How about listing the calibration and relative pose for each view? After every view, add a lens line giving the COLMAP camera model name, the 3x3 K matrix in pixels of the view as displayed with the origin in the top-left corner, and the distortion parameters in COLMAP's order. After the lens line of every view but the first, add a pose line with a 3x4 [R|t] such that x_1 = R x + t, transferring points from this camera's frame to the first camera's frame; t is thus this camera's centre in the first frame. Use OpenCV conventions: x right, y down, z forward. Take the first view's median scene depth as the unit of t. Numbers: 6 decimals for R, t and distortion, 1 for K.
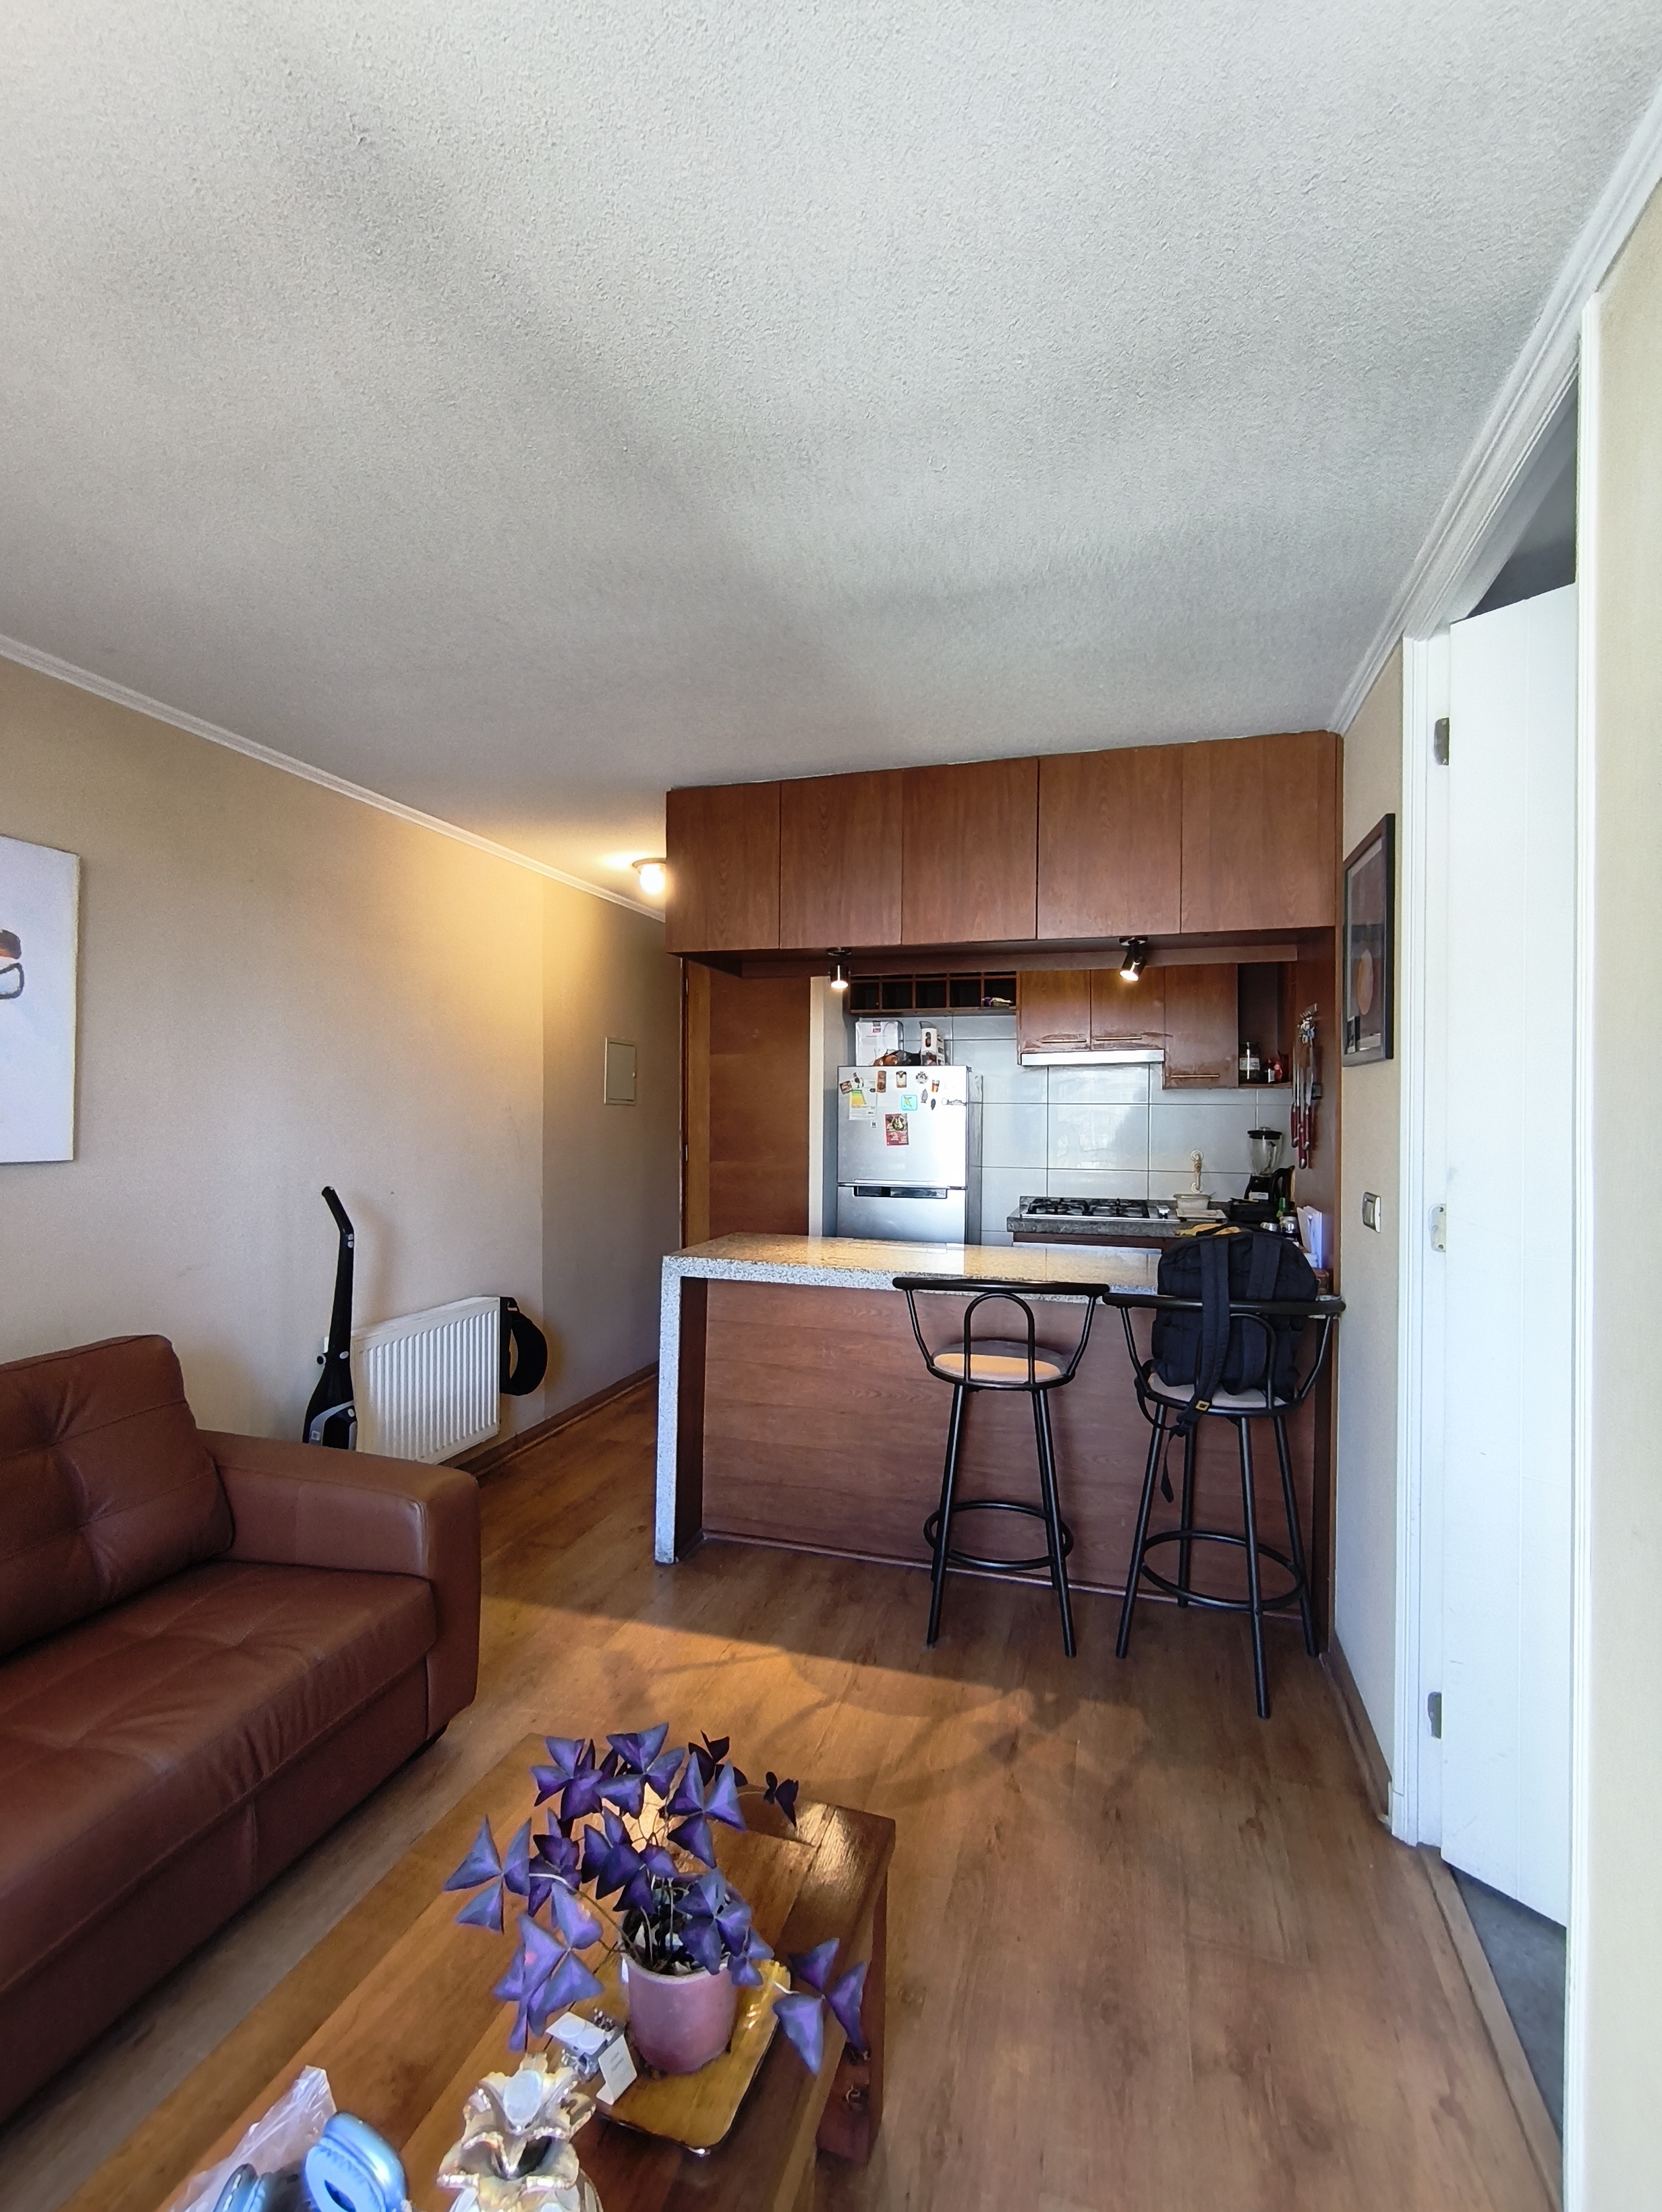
lens RADIAL K [[983.7, 0, 834.2], [0, 983.7, 1114.0], [0, 0, 1]] dist [-0.003325, 0.002678]
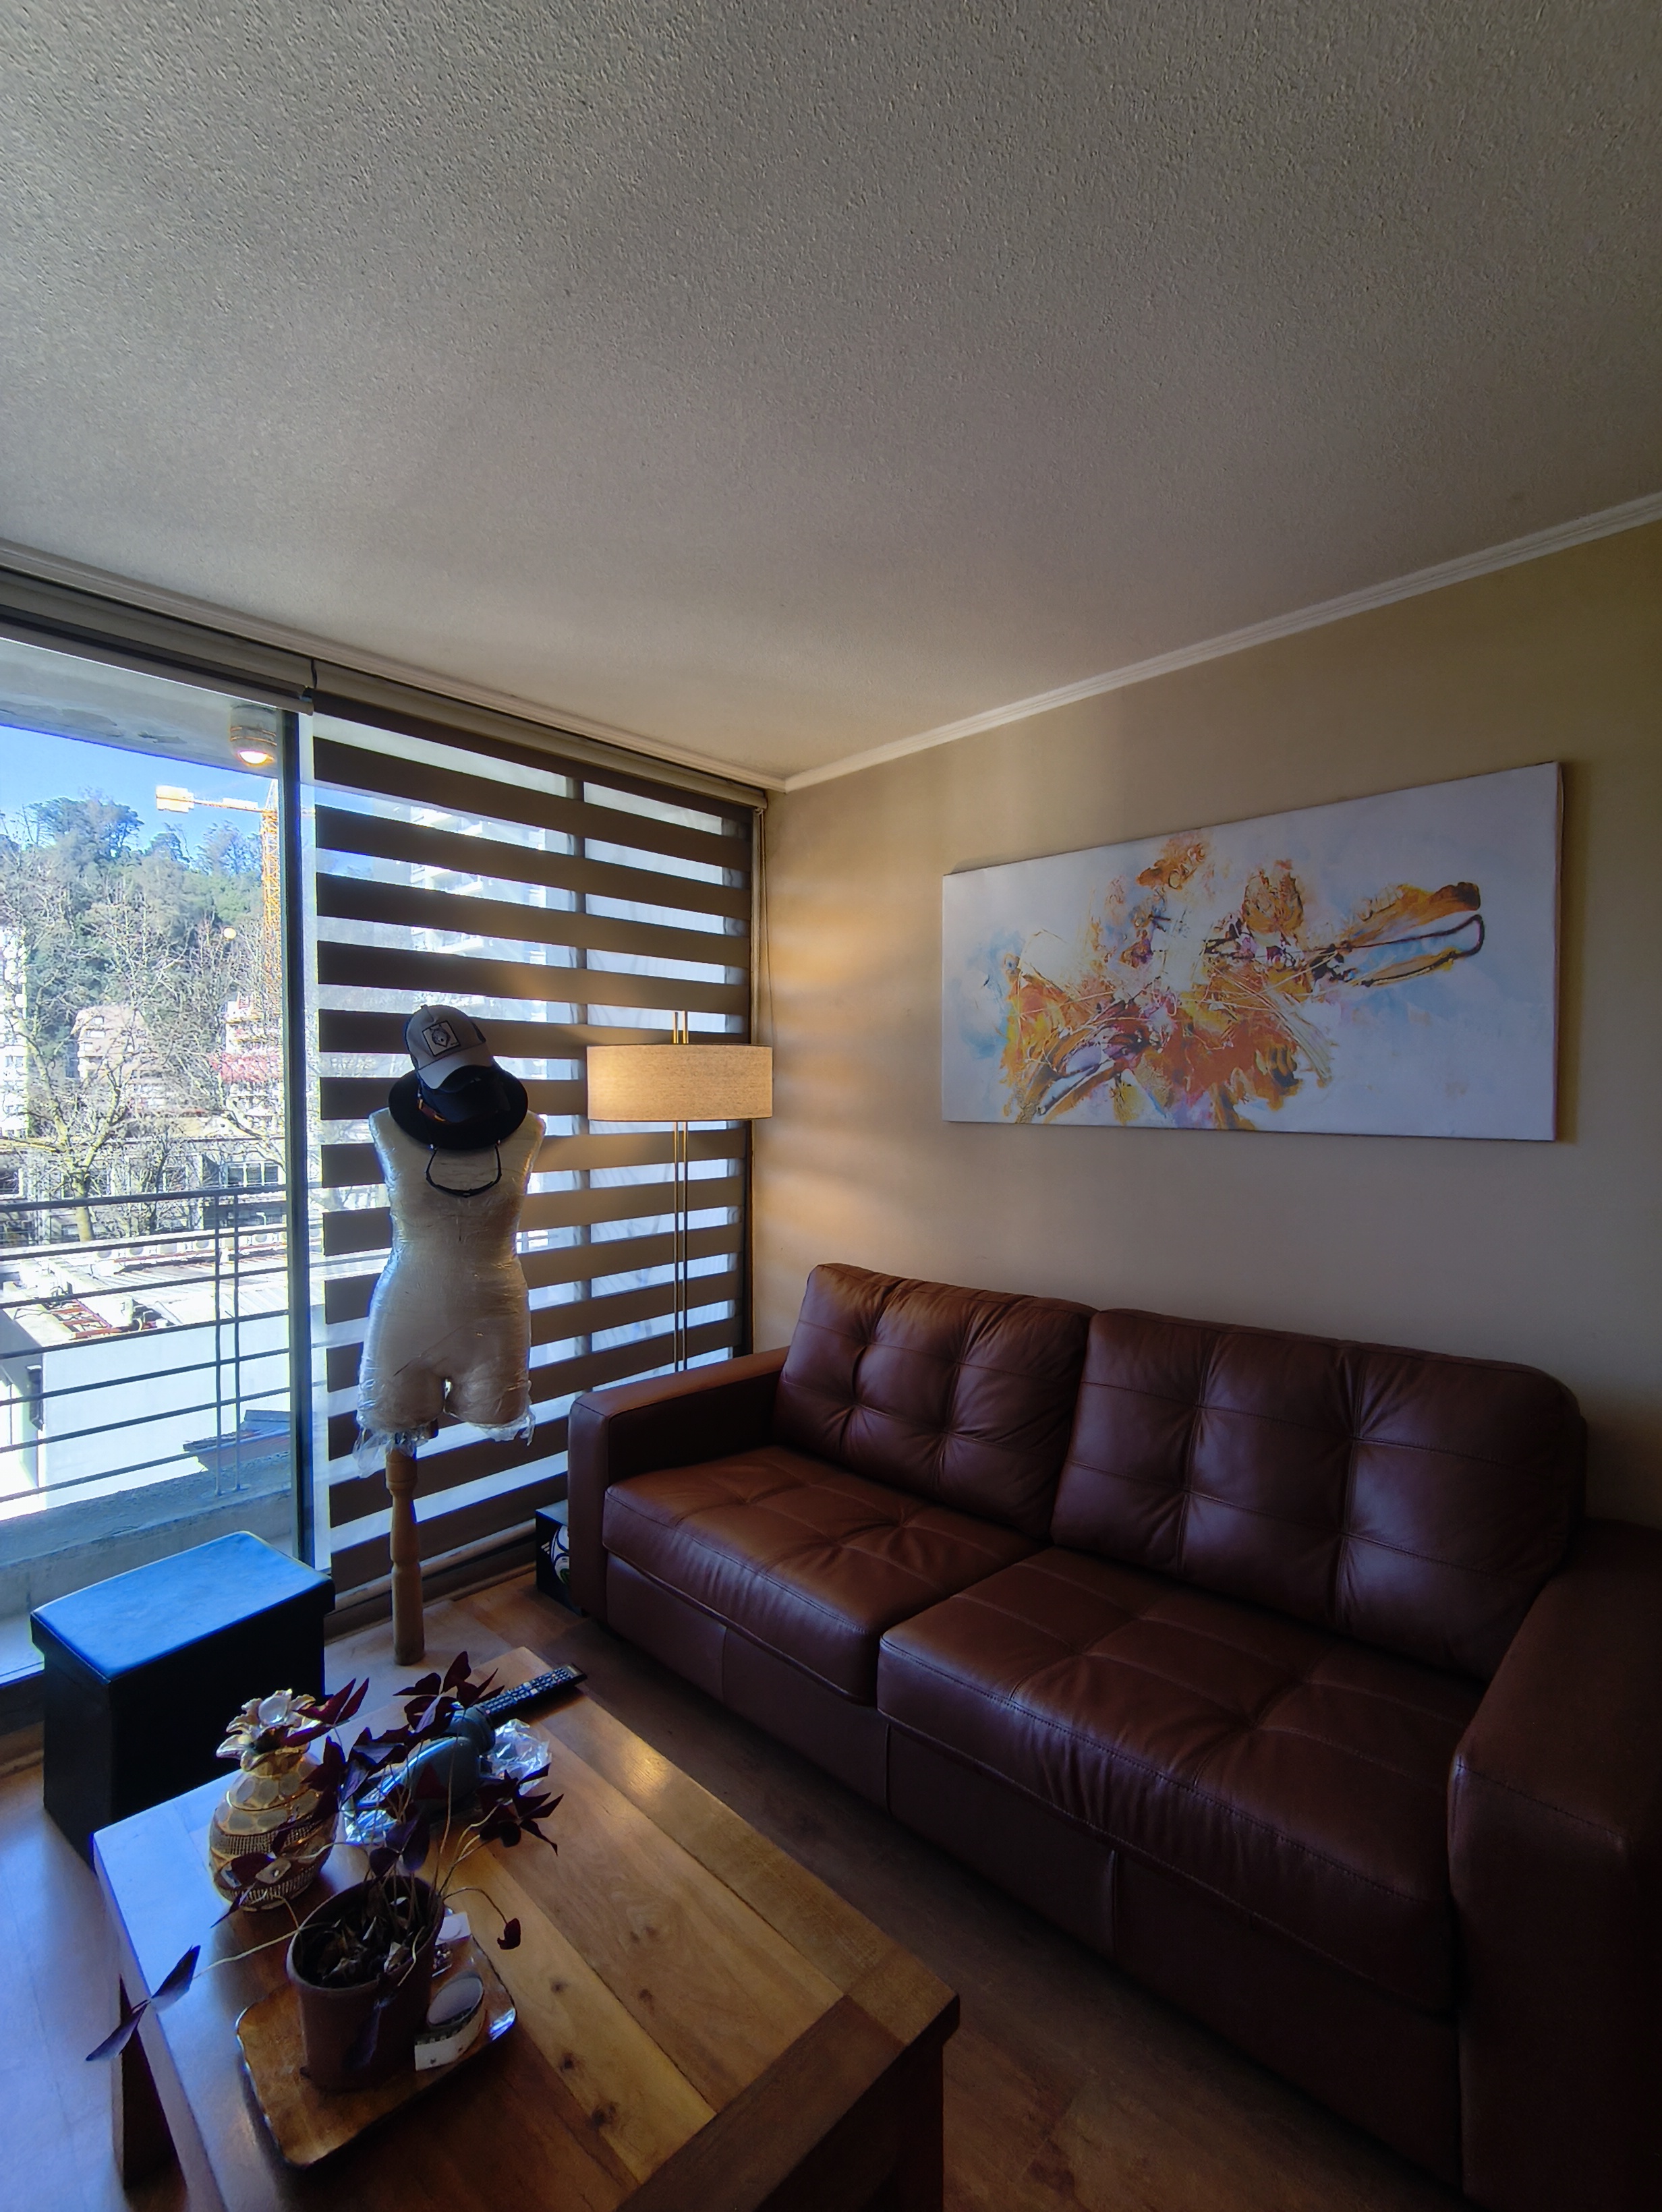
lens RADIAL K [[933.5, 0, 764.0], [0, 933.5, 1107.5], [0, 0, 1]] dist [0.000774, 0.000374]
pose [[-0.467582, 0.009621, -0.883898, 0.173896], [-0.002714, 0.999920, 0.012320, 0.010027], [0.883946, 0.008160, -0.467518, 0.650044]]
